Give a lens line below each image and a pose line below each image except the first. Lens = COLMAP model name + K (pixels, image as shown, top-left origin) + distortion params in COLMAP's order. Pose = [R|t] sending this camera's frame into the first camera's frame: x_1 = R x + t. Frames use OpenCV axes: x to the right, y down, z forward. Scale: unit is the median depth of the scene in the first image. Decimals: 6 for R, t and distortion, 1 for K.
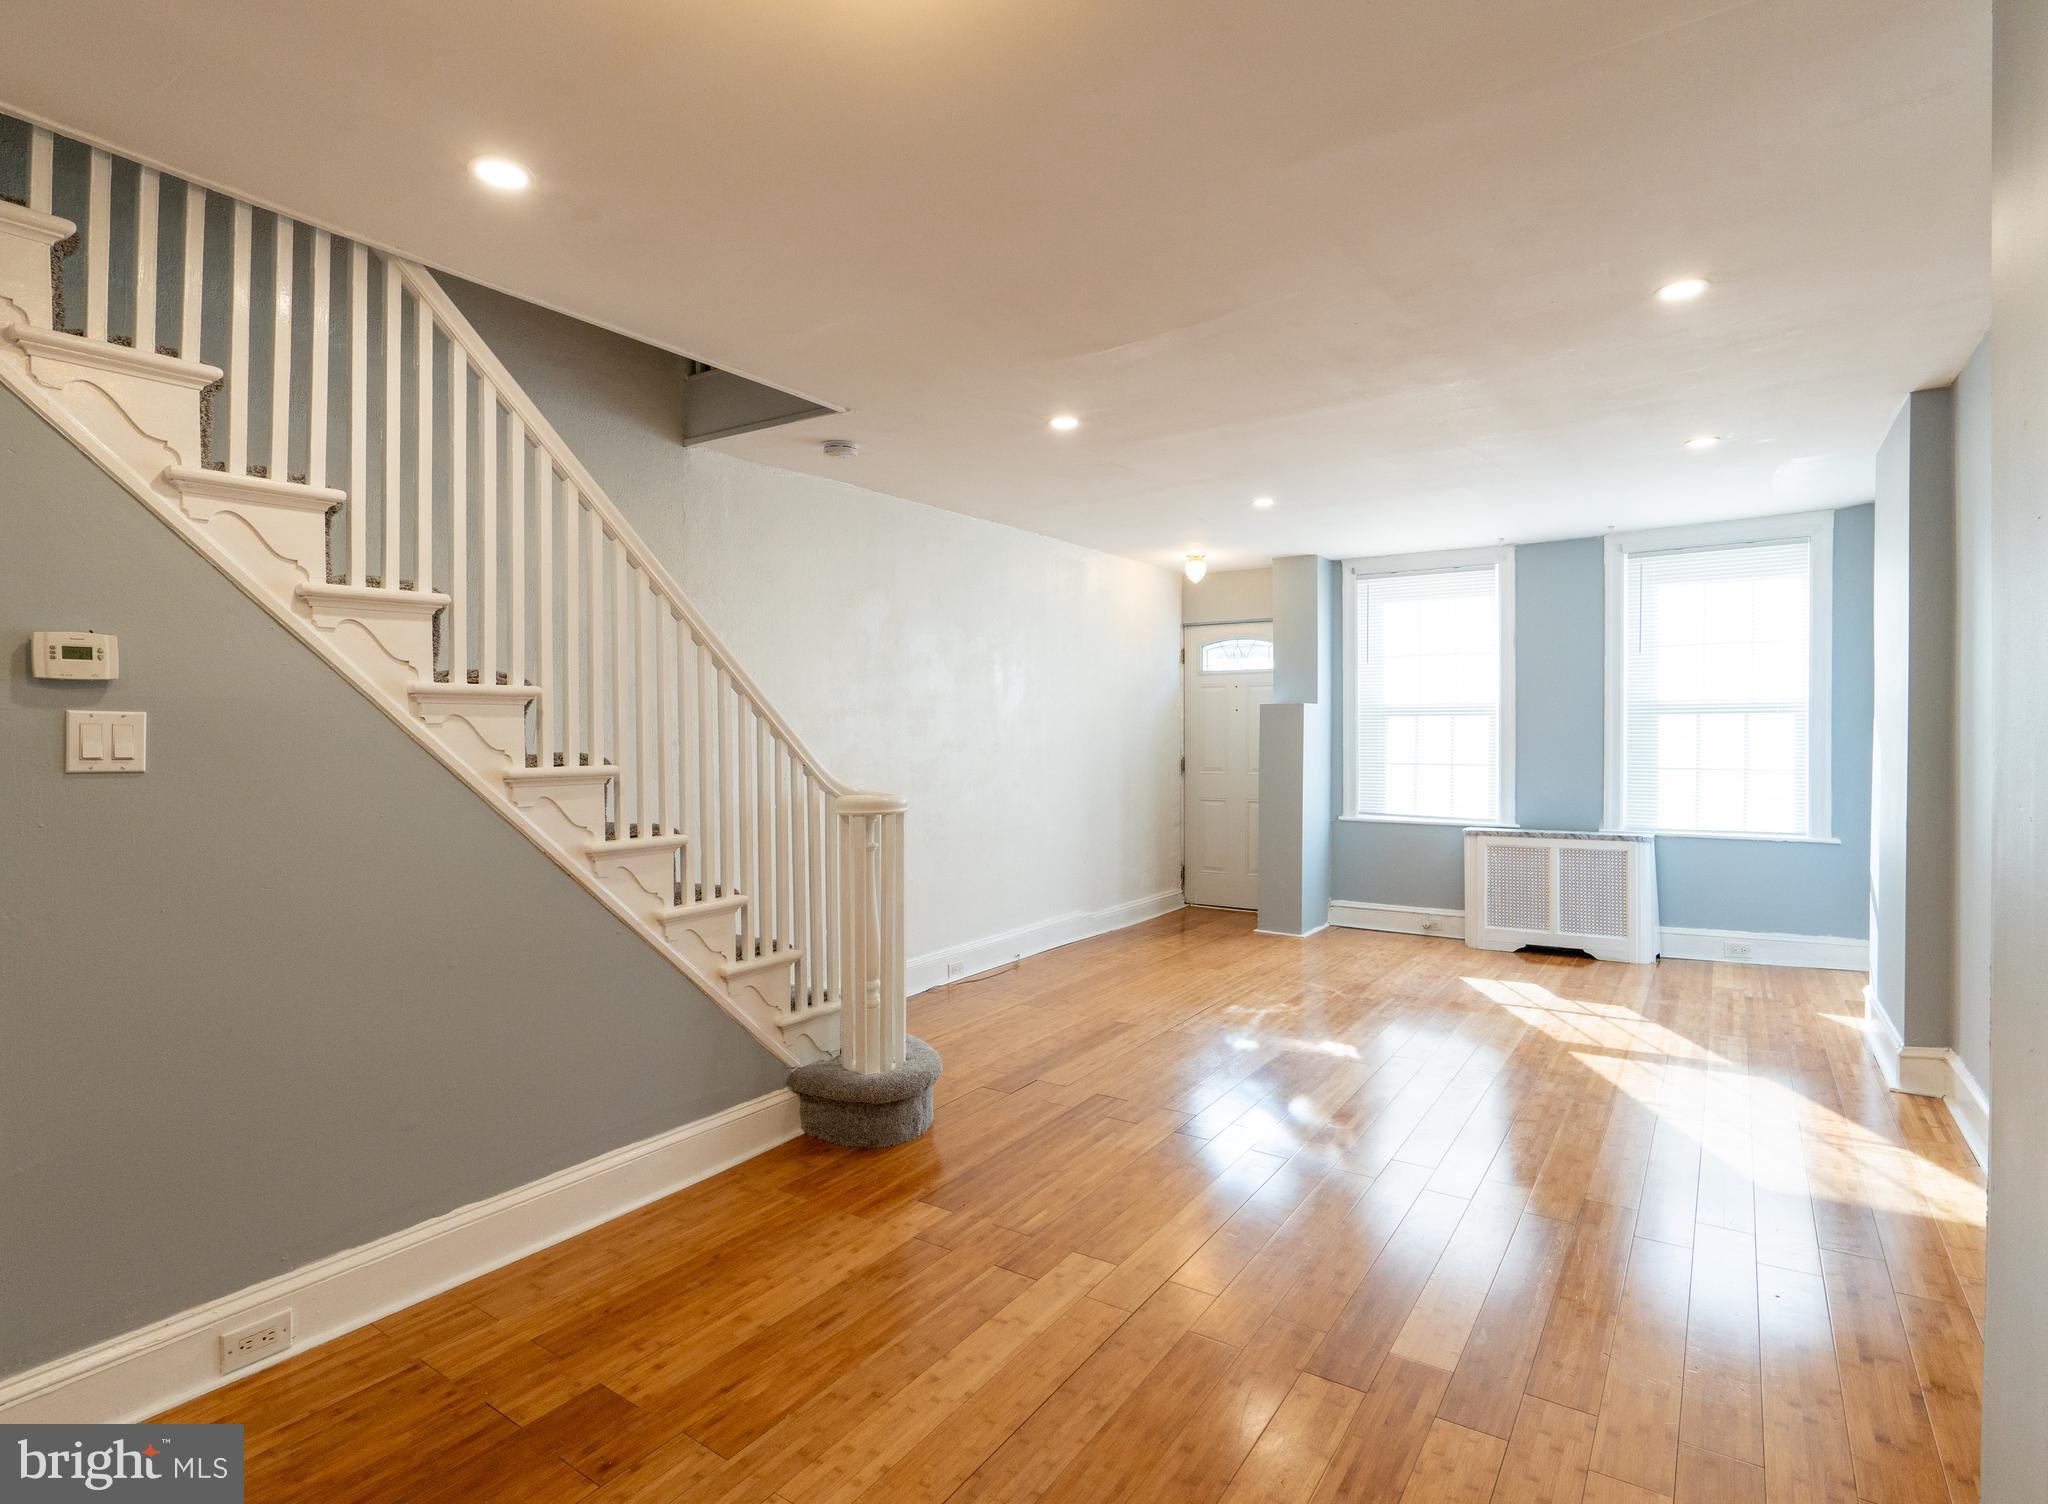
lens RADIAL K [[1051.3, 0, 1019.2], [0, 1051.3, 747.2], [0, 0, 1]] dist [-0.012121, 0.007997]
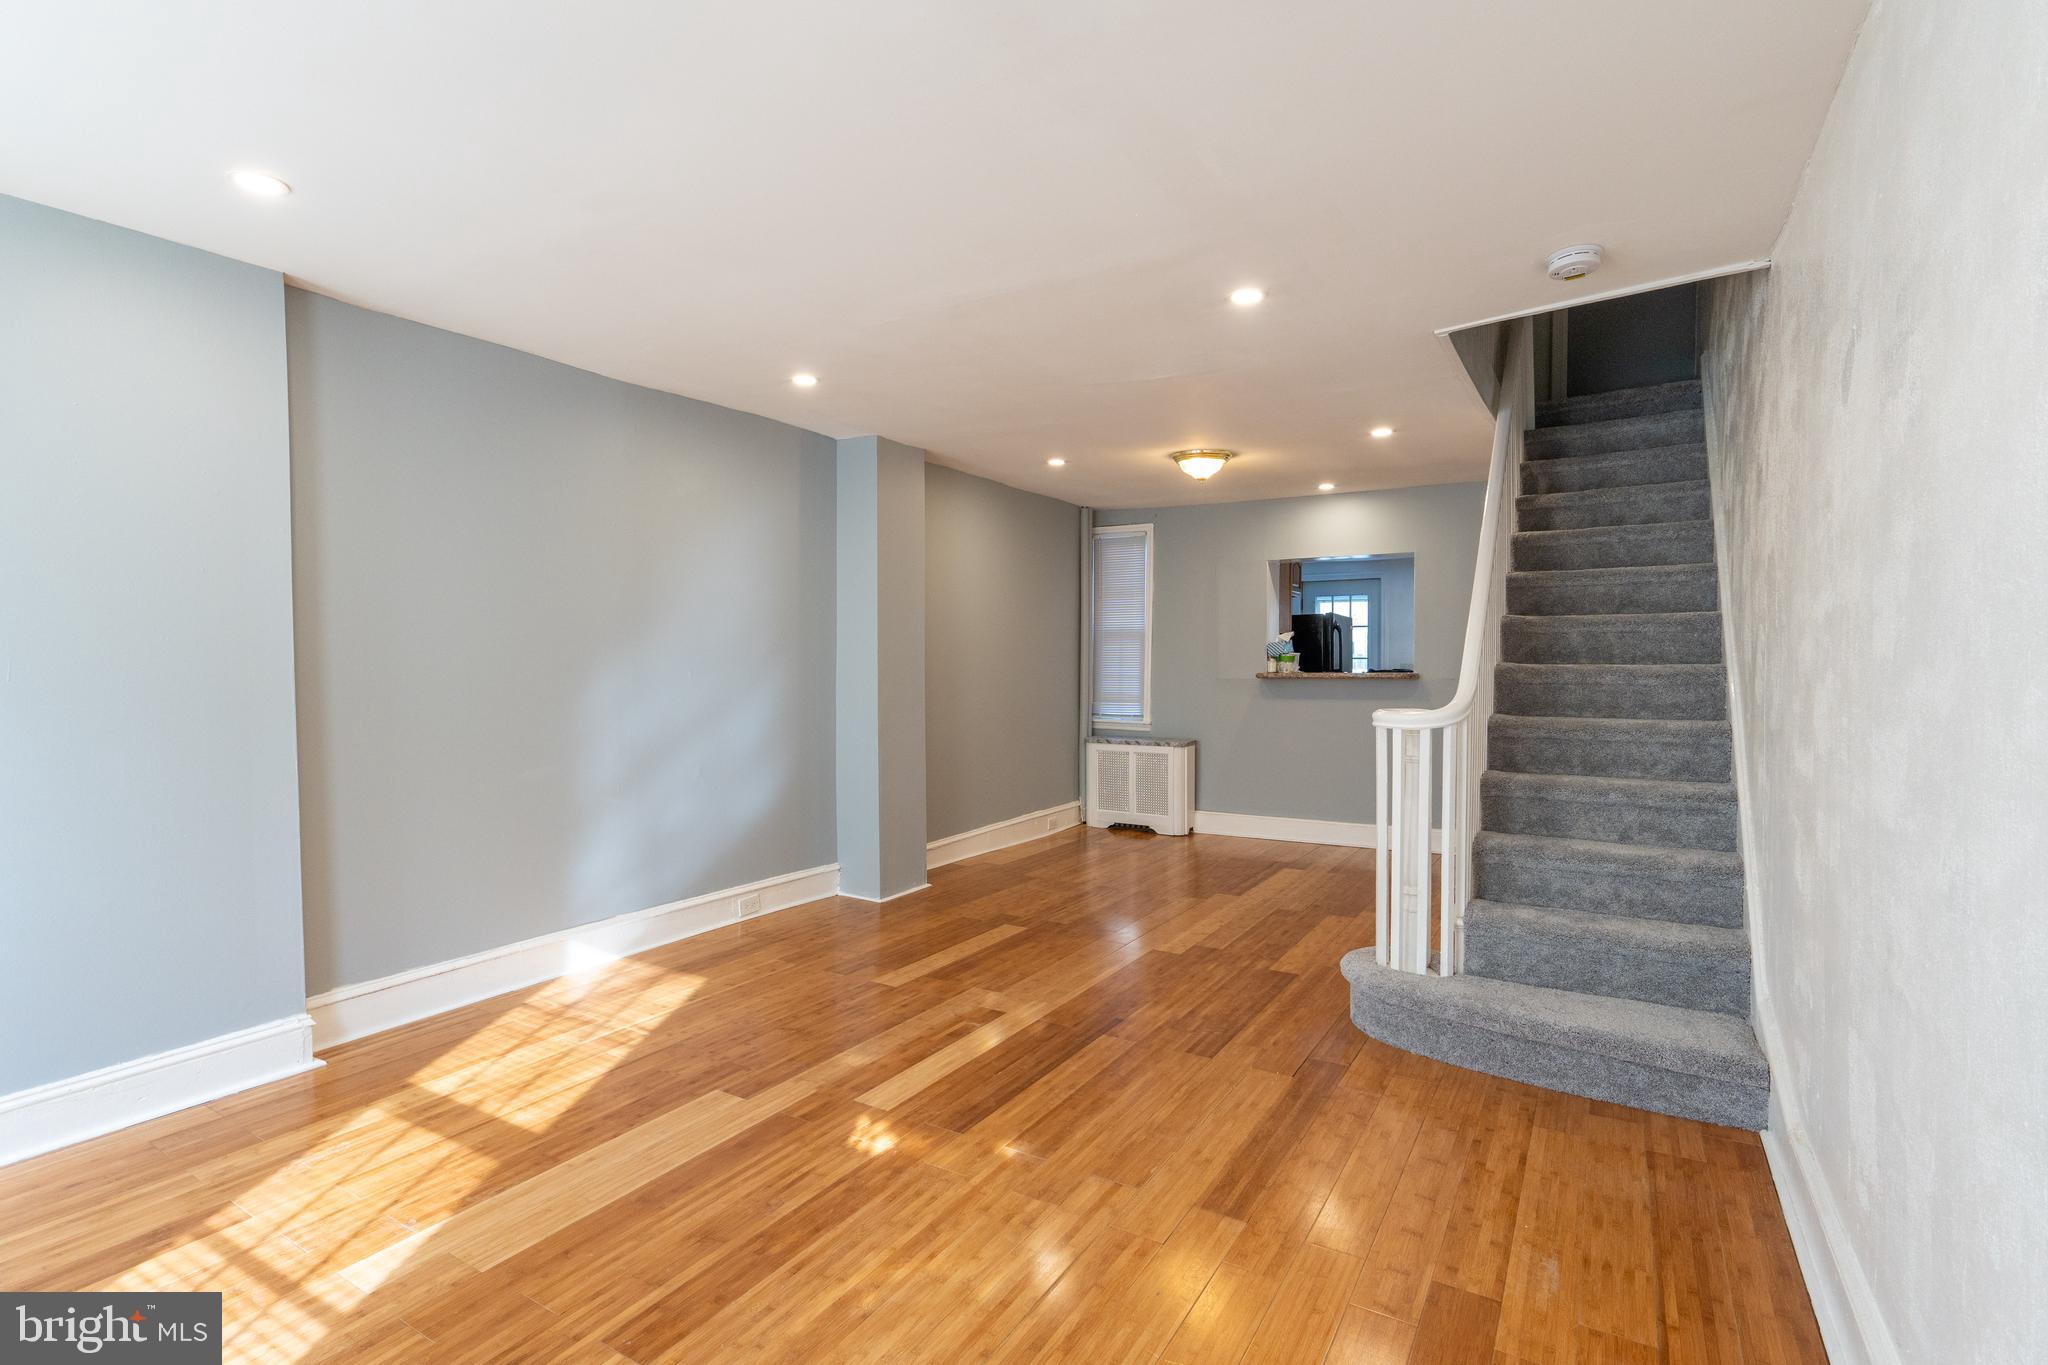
lens RADIAL K [[959.7, 0, 1013.3], [0, 959.7, 684.2], [0, 0, 1]] dist [-0.003320, 0.000011]
pose [[-0.999144, 0.011721, -0.039667, 0.179453], [0.010084, 0.999099, 0.041230, -0.014824], [0.040114, 0.040795, -0.998362, 1.189465]]
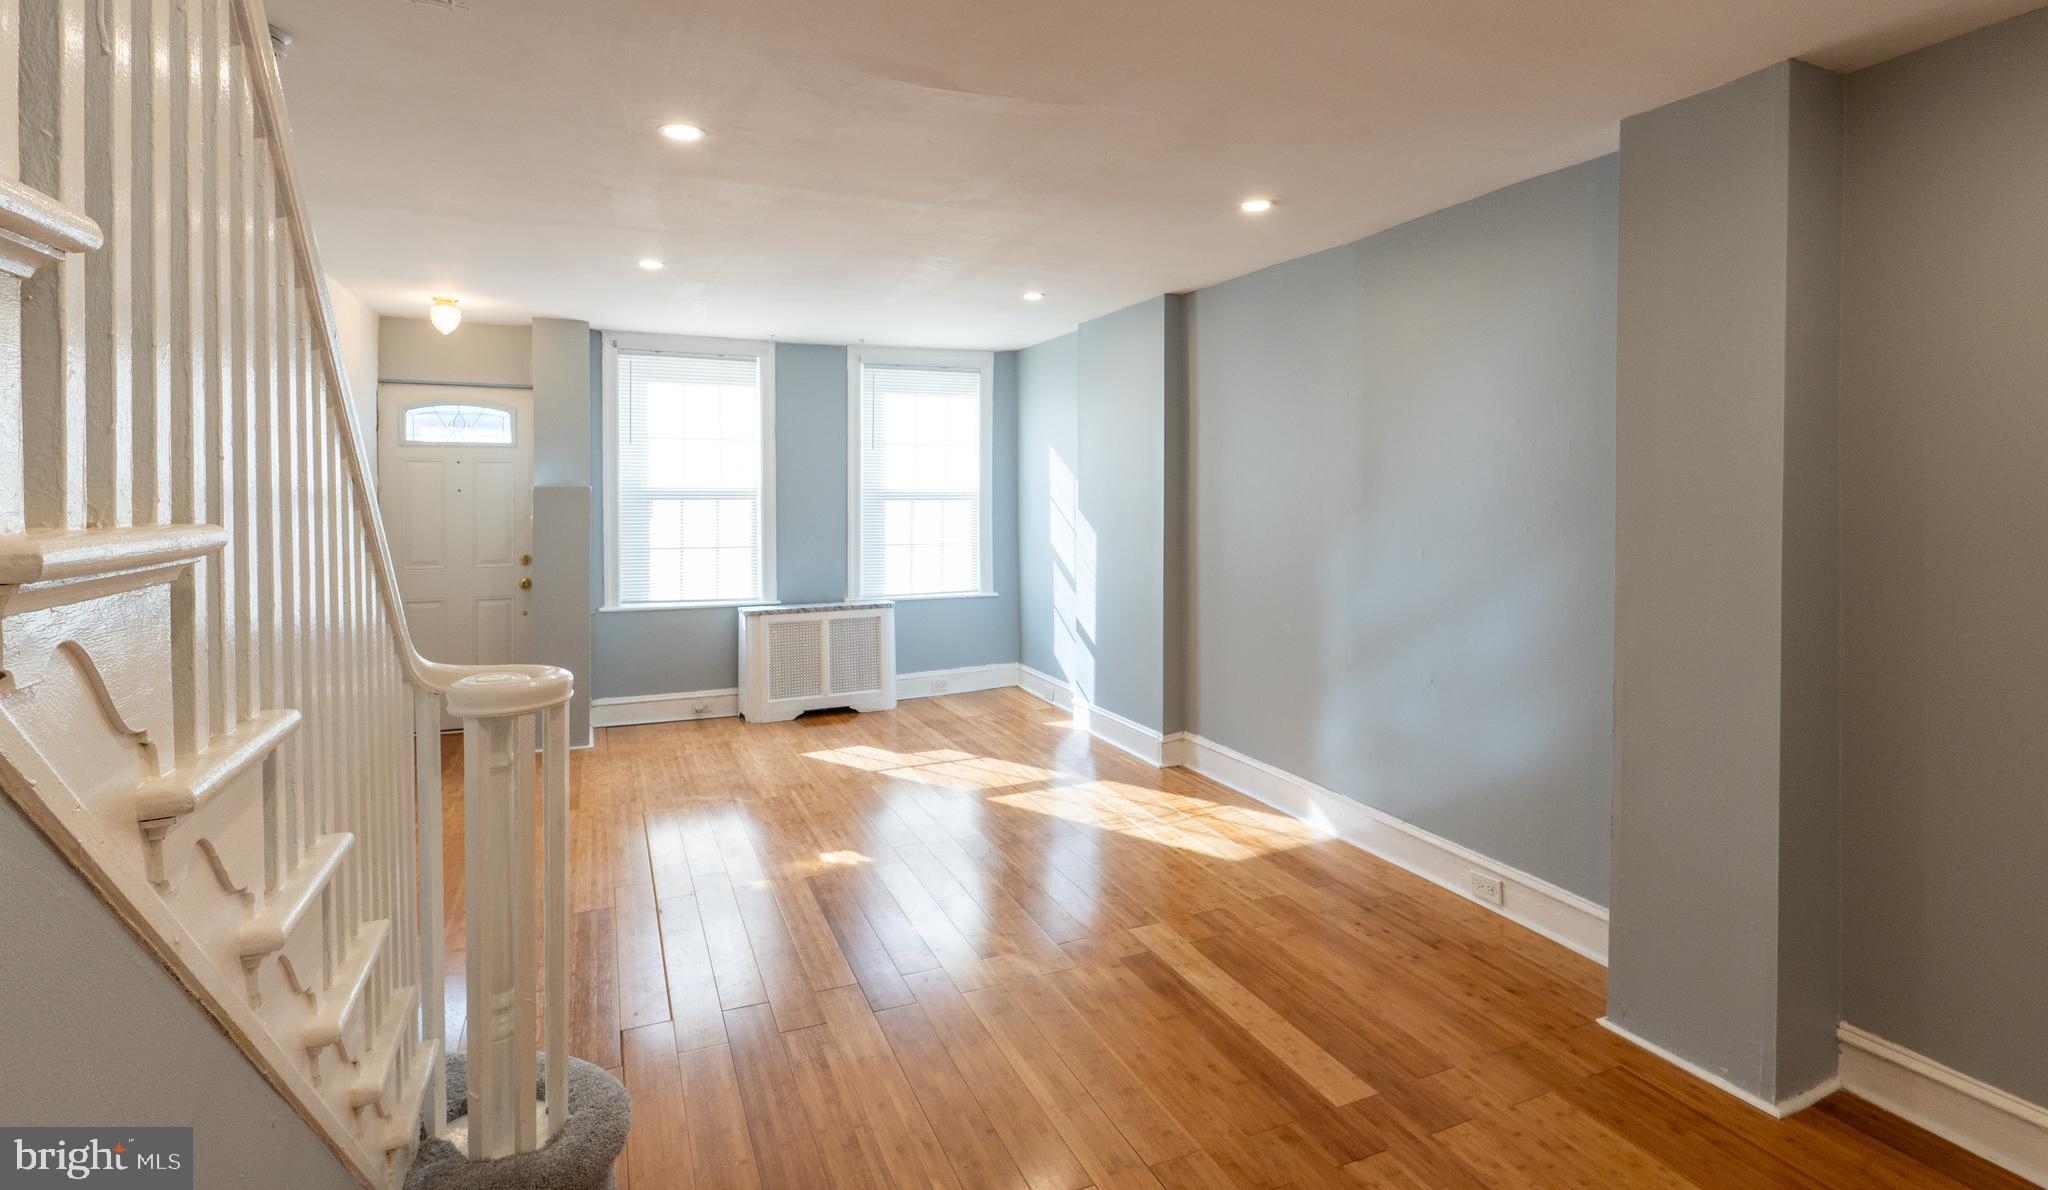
lens RADIAL K [[977.6, 0, 1024.4], [0, 977.6, 506.7], [0, 0, 1]] dist [-0.005241, 0.000204]
pose [[0.530759, -0.008296, 0.847482, -0.275659], [0.008364, 0.999955, 0.004551, -0.029470], [-0.847481, 0.004672, 0.530805, 0.282300]]
